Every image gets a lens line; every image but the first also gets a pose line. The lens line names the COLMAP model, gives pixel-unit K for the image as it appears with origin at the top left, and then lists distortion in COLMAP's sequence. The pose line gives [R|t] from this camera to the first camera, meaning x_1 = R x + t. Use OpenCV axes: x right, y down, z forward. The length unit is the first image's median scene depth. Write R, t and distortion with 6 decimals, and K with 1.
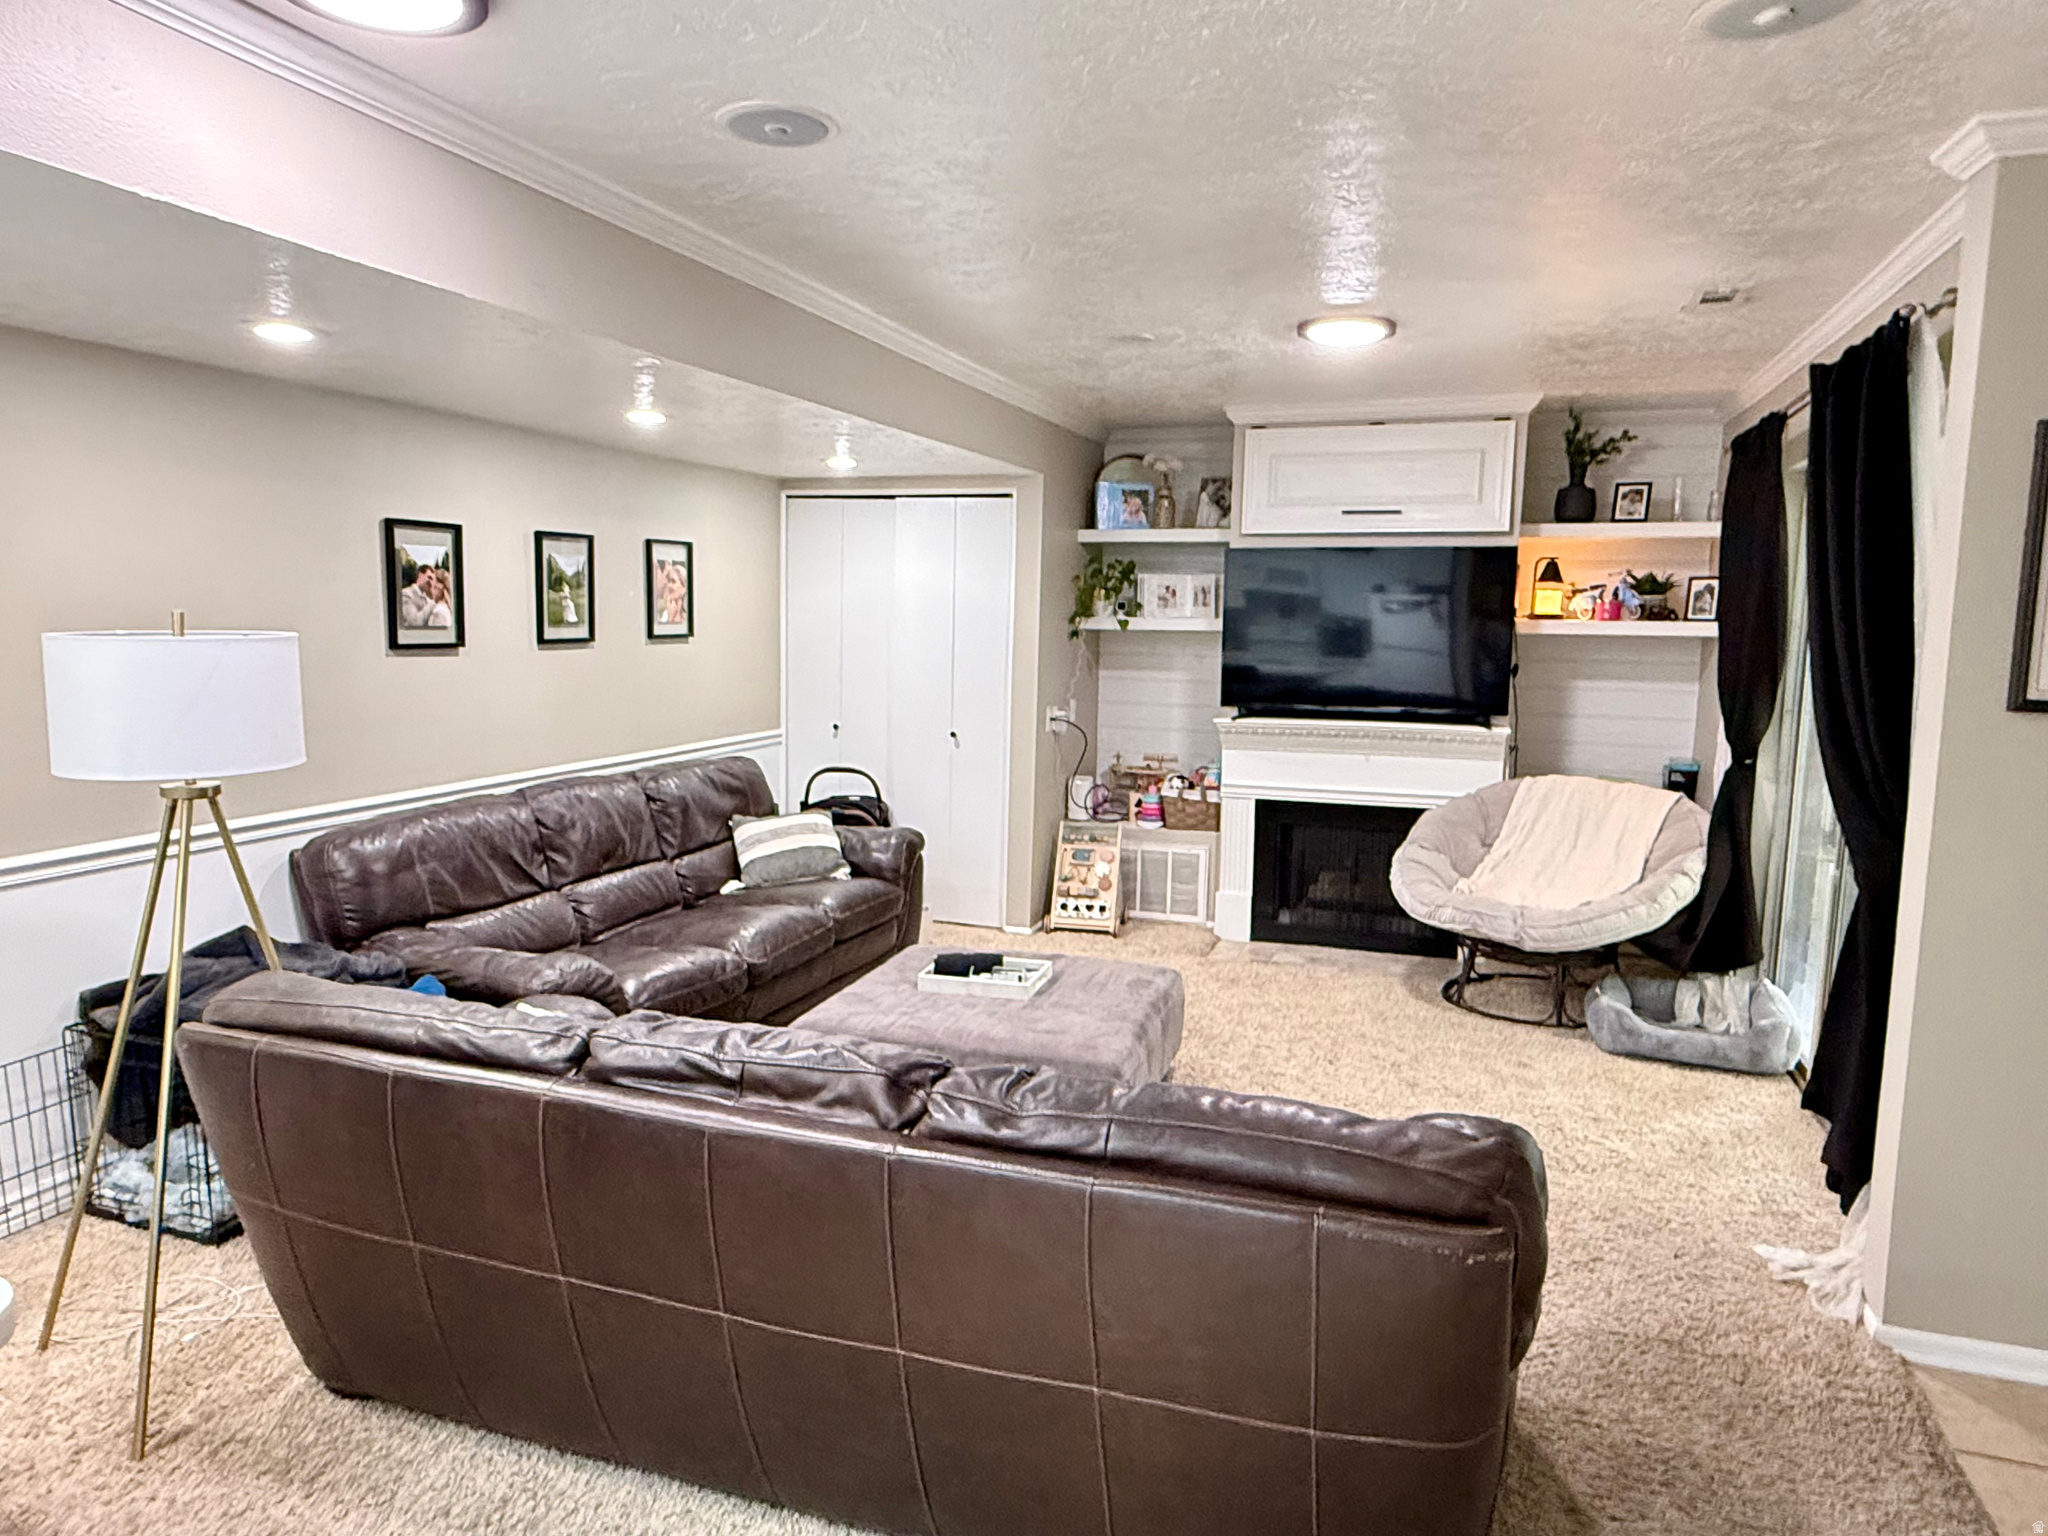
lens RADIAL K [[1319.8, 0, 1023.4], [0, 1319.8, 773.1], [0, 0, 1]] dist [-0.016555, 0.026554]
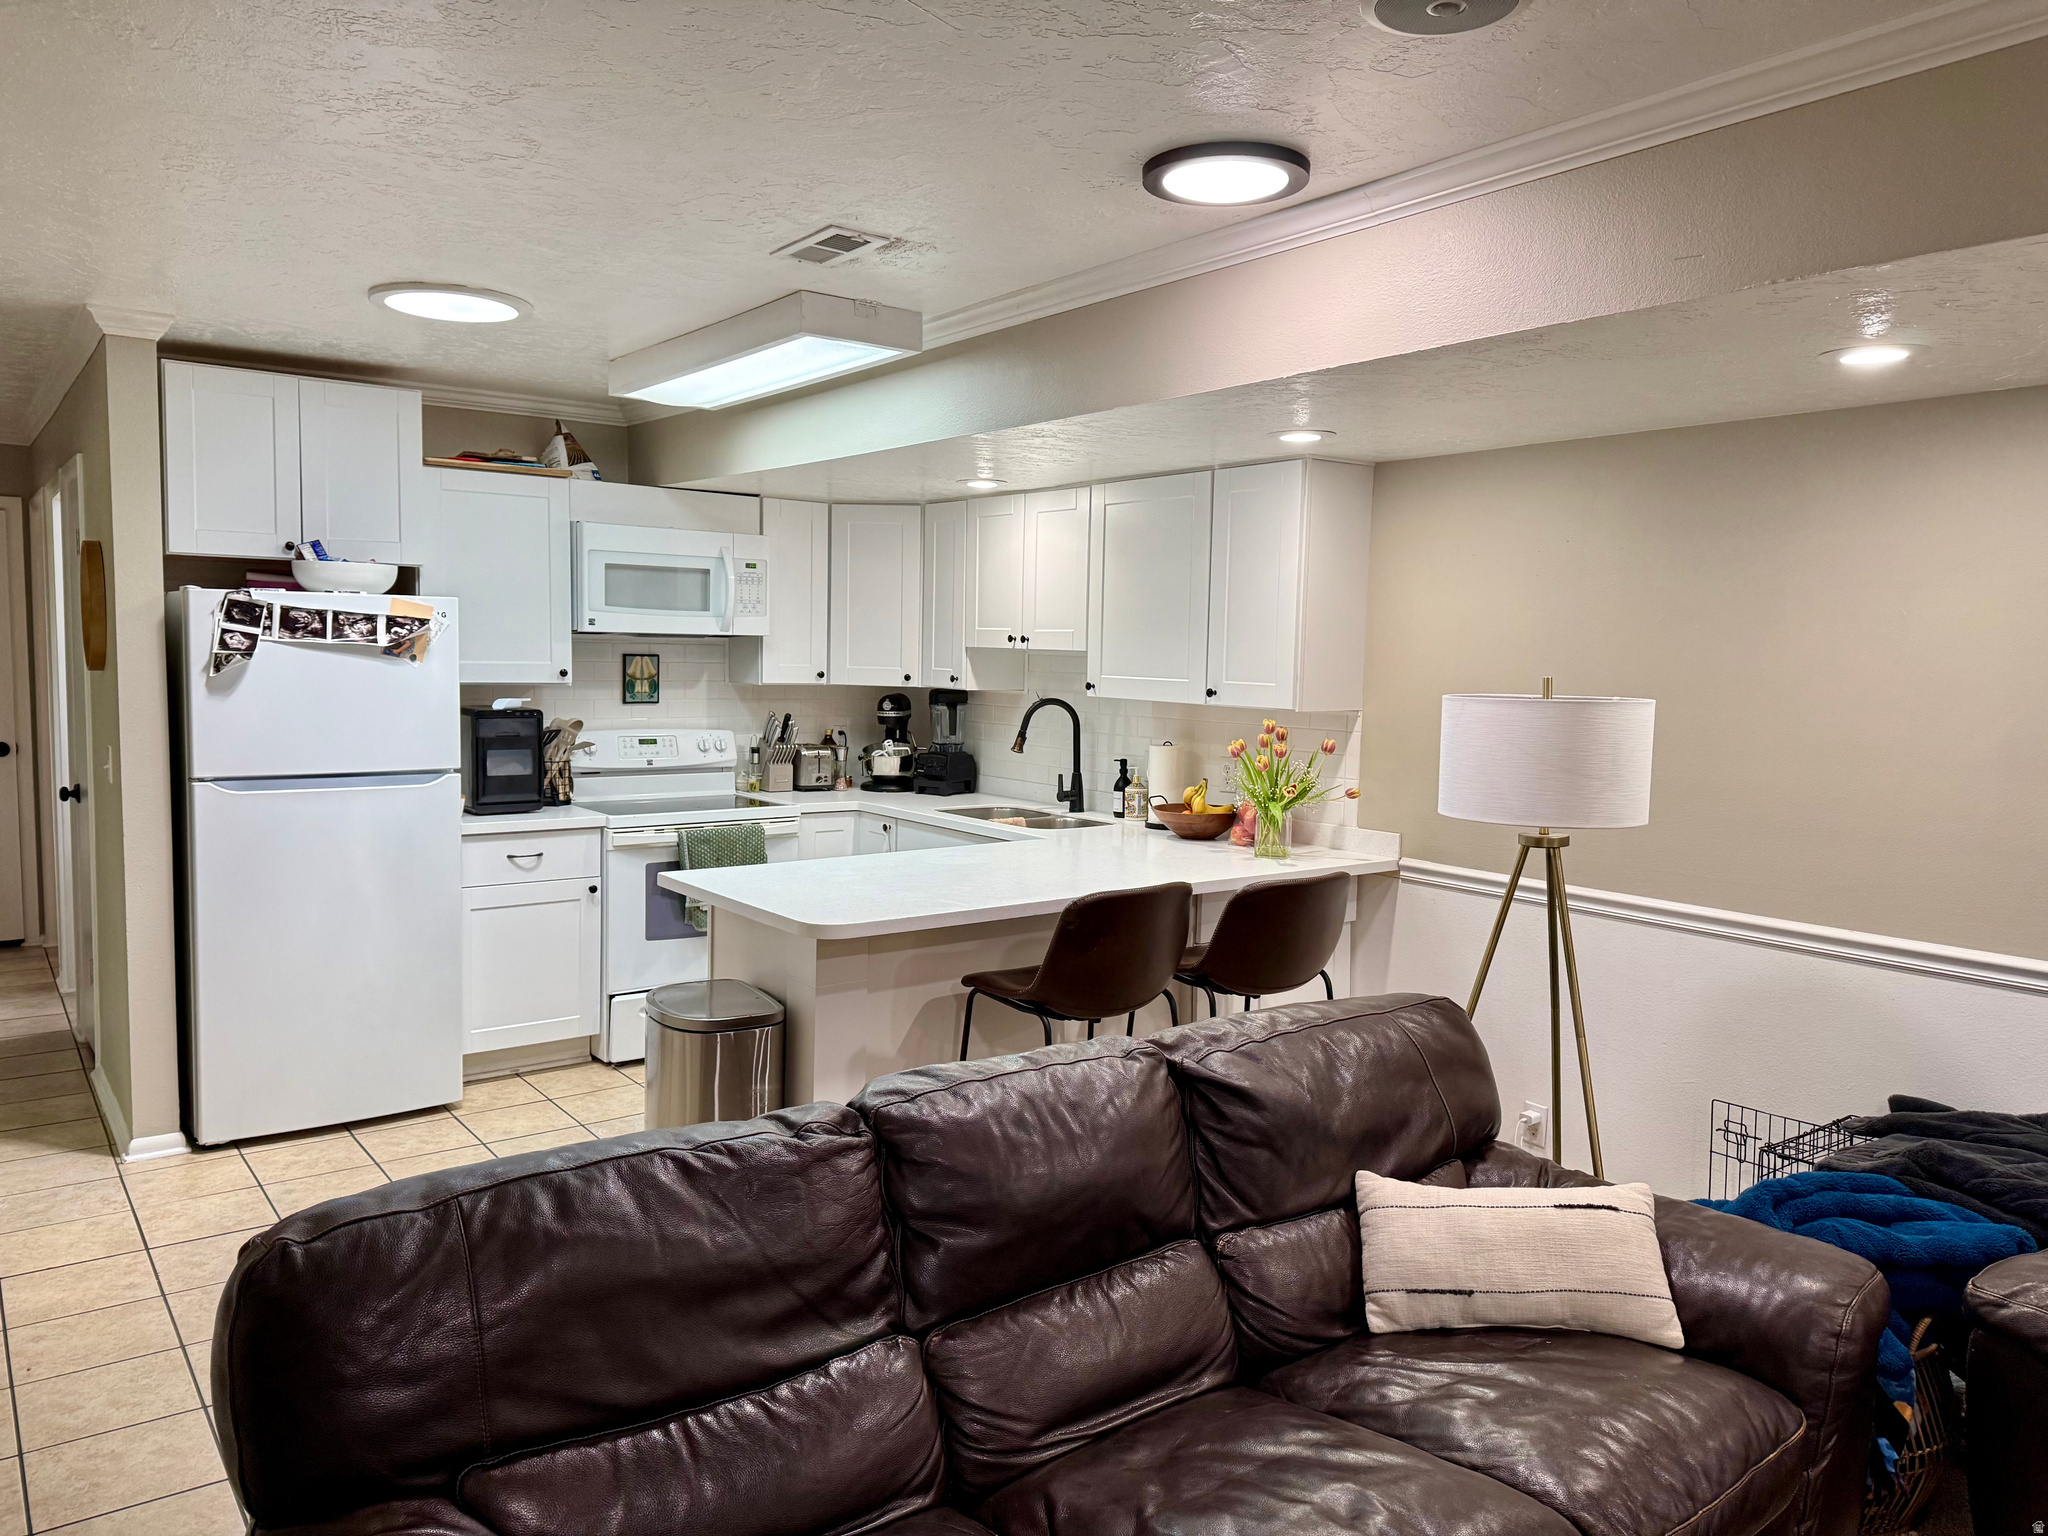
lens RADIAL K [[1450.7, 0, 1024.7], [0, 1450.7, 760.0], [0, 0, 1]] dist [0.056799, -0.062693]
pose [[-0.560329, 0.039589, -0.827323, 0.336855], [-0.128195, 0.982675, 0.133847, -0.093422], [0.818289, 0.181057, -0.545546, 0.757015]]
